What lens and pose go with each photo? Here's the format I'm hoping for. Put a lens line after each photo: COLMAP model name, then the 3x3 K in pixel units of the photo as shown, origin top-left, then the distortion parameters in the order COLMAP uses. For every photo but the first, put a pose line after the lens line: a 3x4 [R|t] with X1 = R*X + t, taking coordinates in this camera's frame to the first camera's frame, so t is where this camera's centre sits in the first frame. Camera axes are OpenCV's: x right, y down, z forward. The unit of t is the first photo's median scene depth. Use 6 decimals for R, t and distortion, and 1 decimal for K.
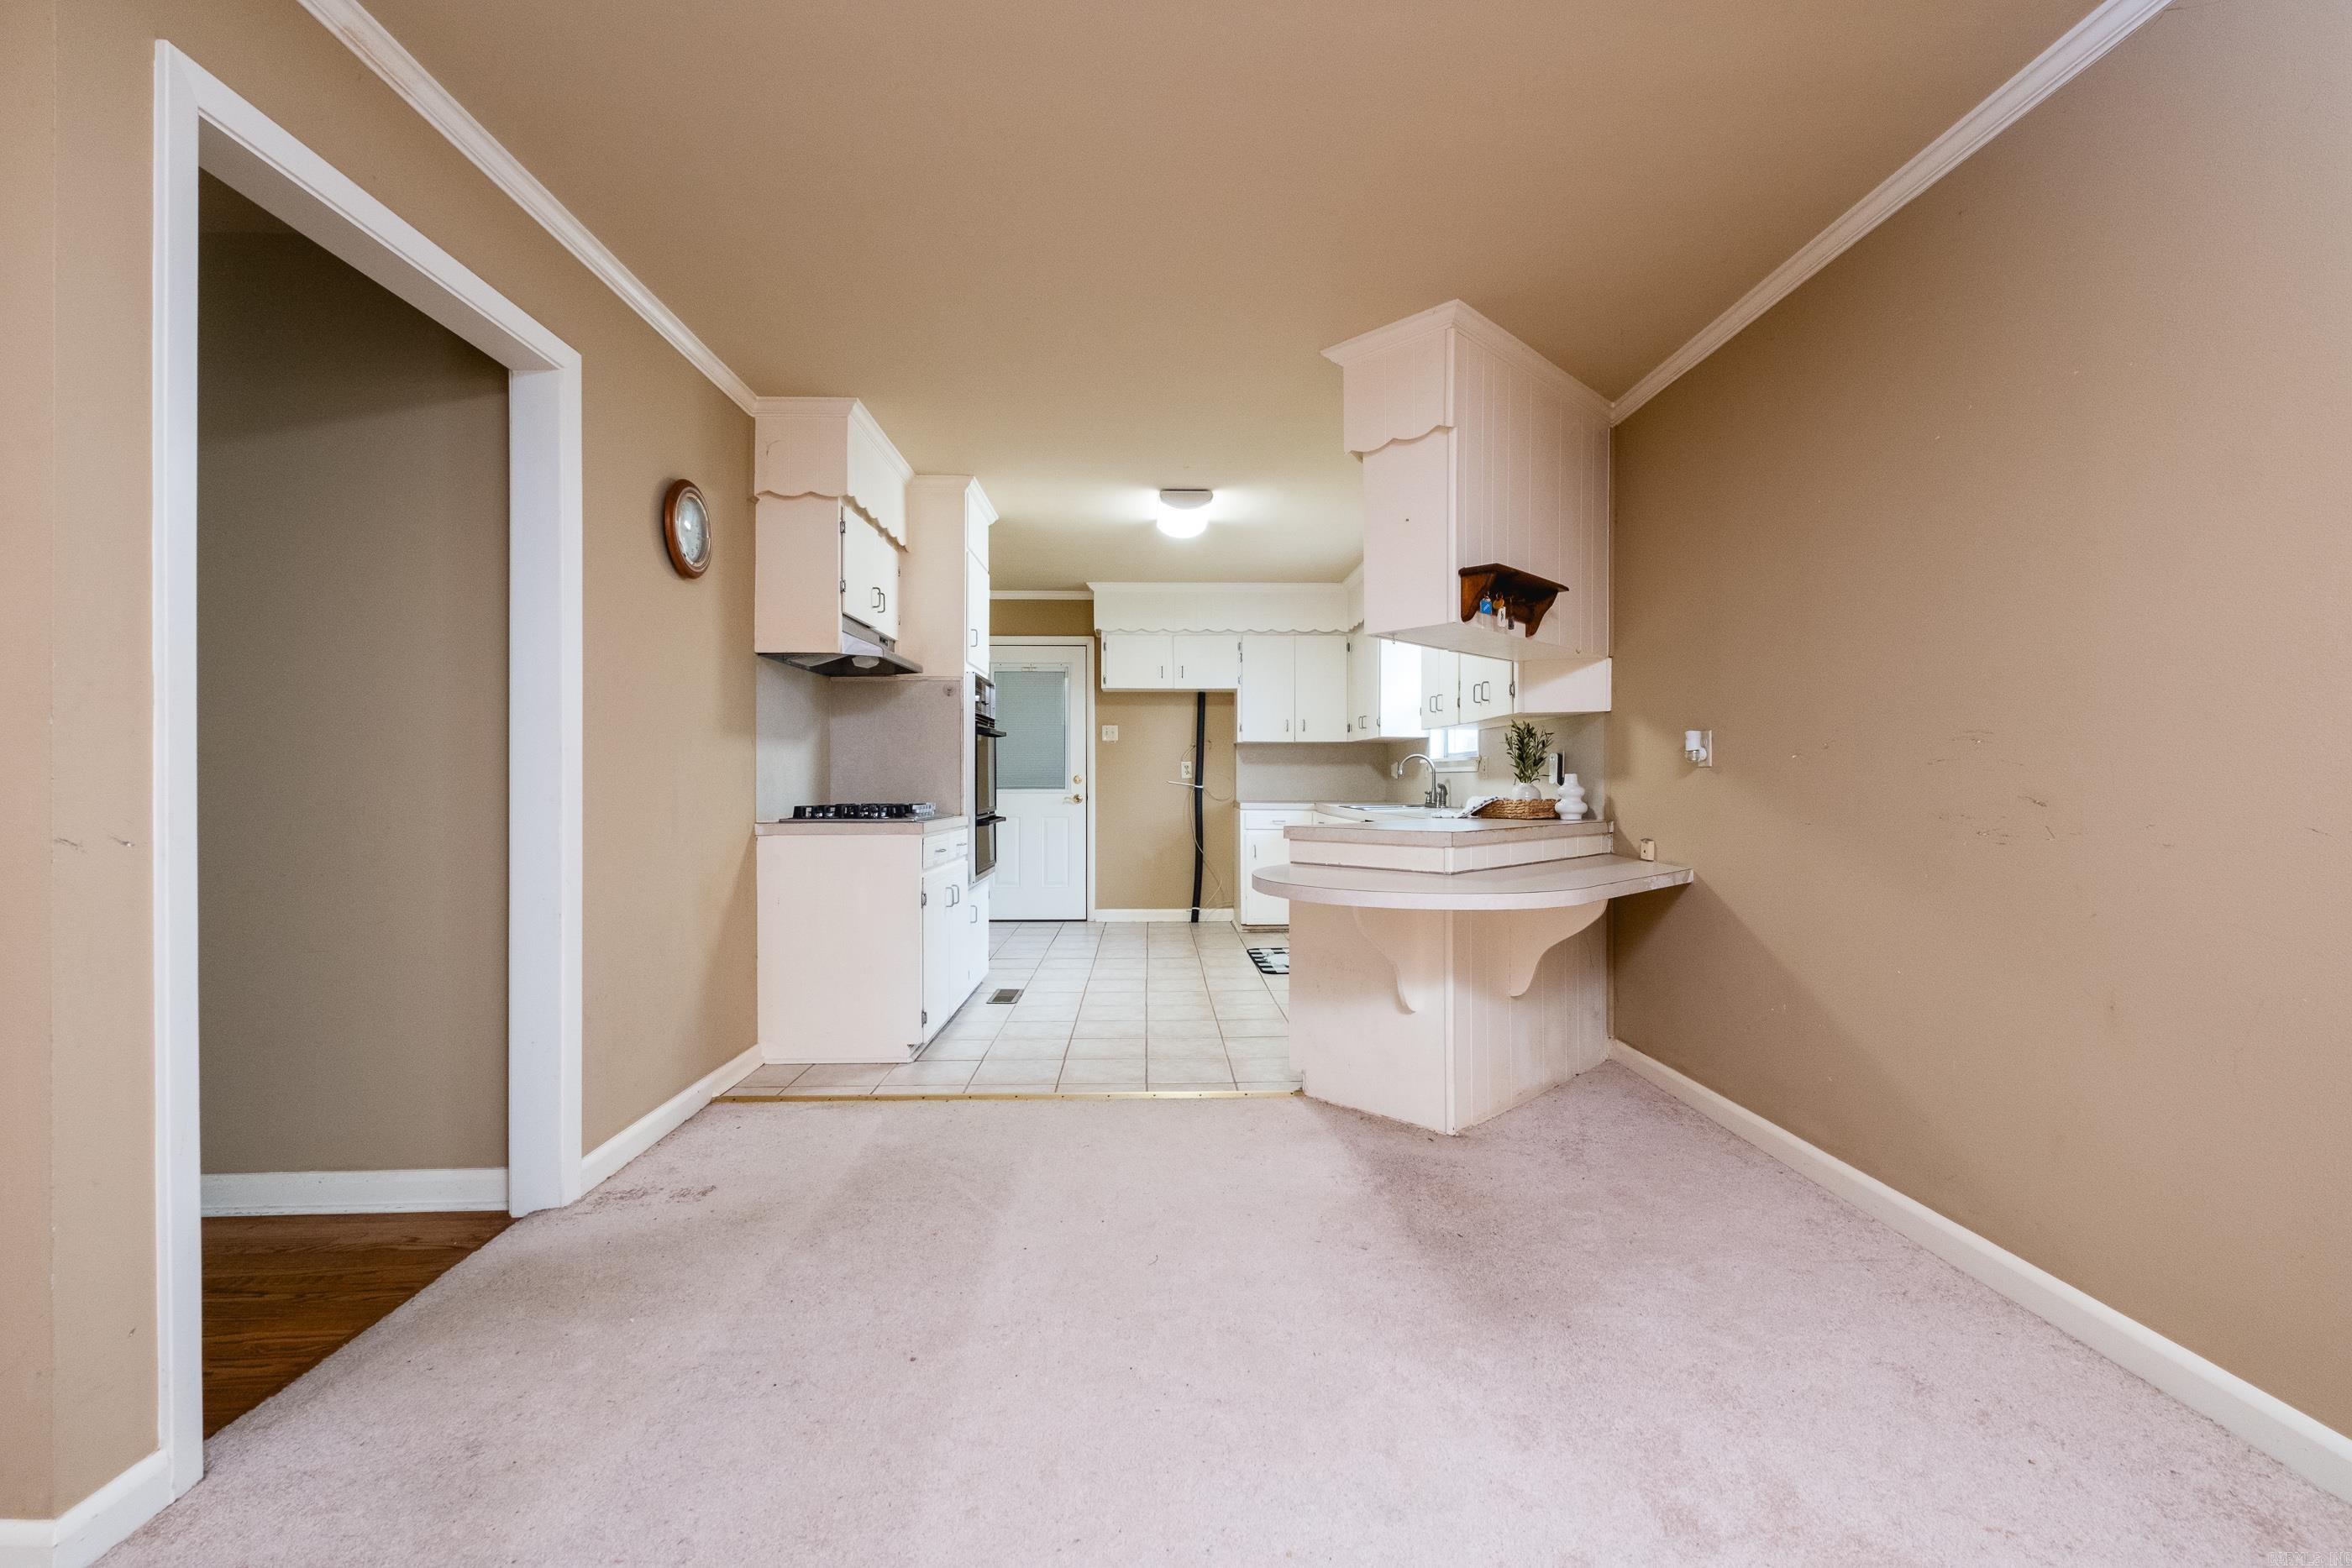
lens RADIAL K [[1031.3, 0, 1197.3], [0, 1031.3, 782.9], [0, 0, 1]] dist [-0.002128, -0.001839]
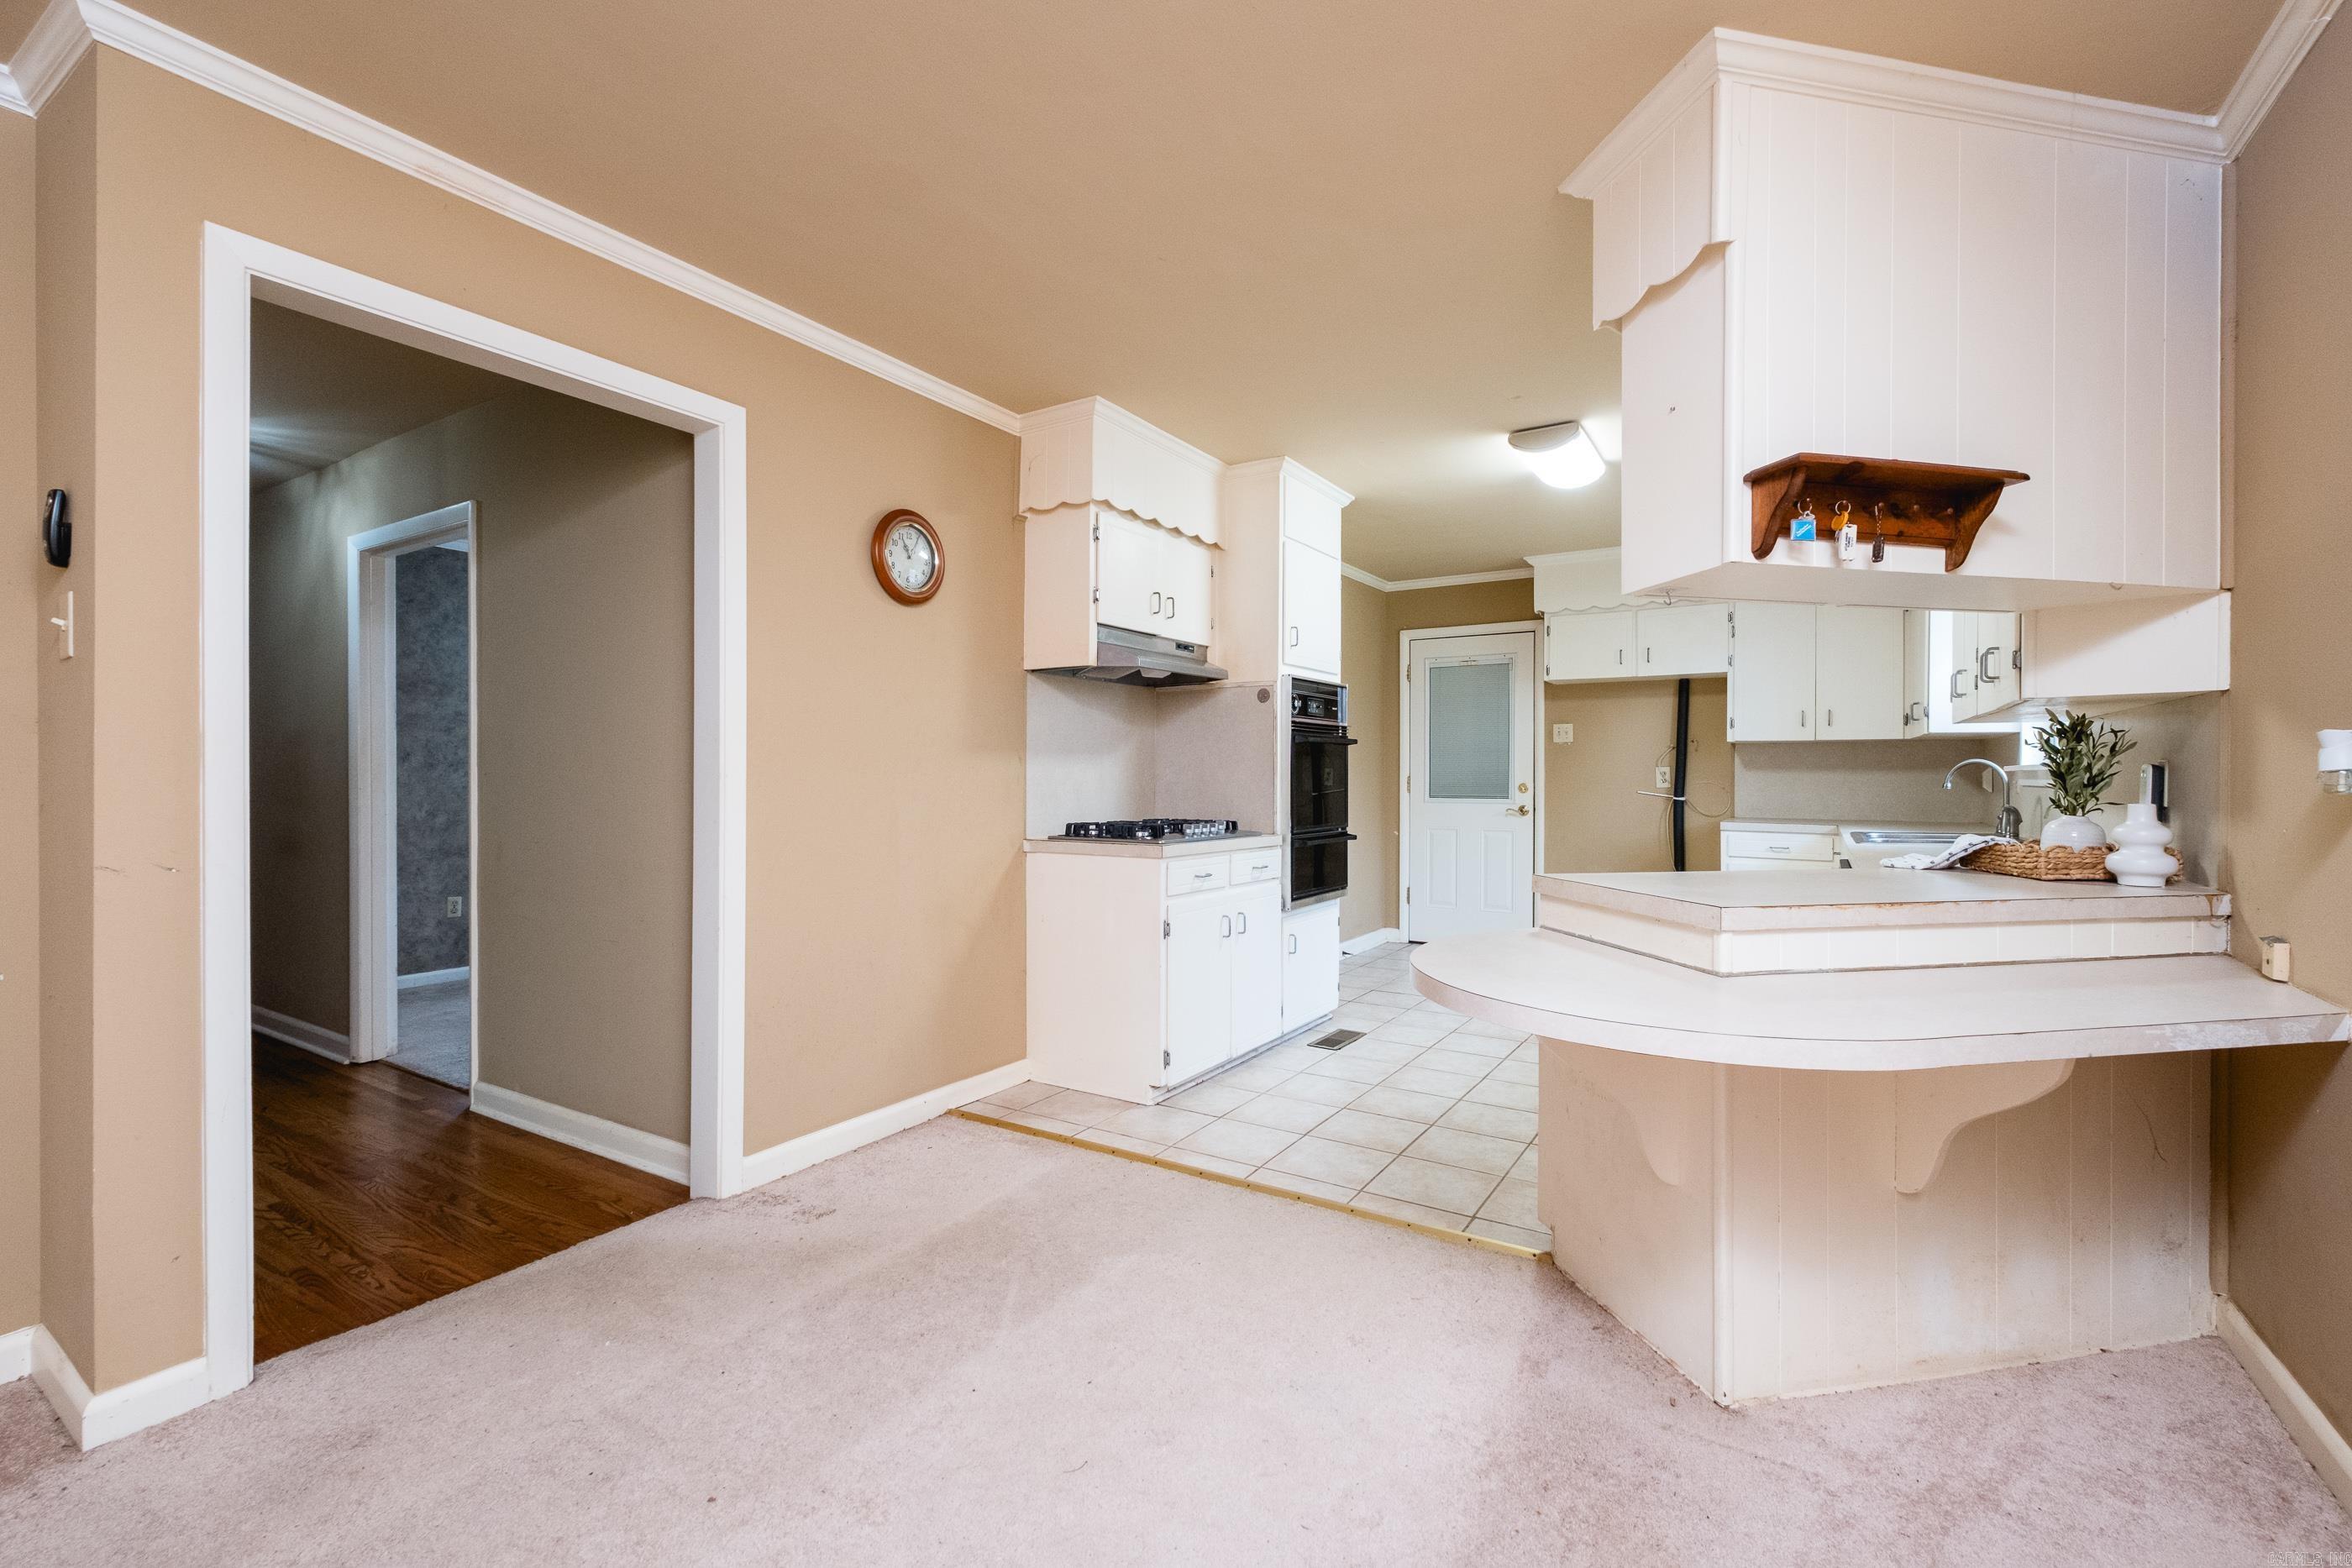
lens RADIAL K [[1031.3, 0, 1166.7], [0, 1031.3, 781.7], [0, 0, 1]] dist [-0.002128, -0.001839]
pose [[0.823308, 0.005567, -0.567567, 0.251923], [-0.003802, 0.999984, 0.004293, -0.021954], [0.567582, -0.001376, 0.823316, 0.246289]]
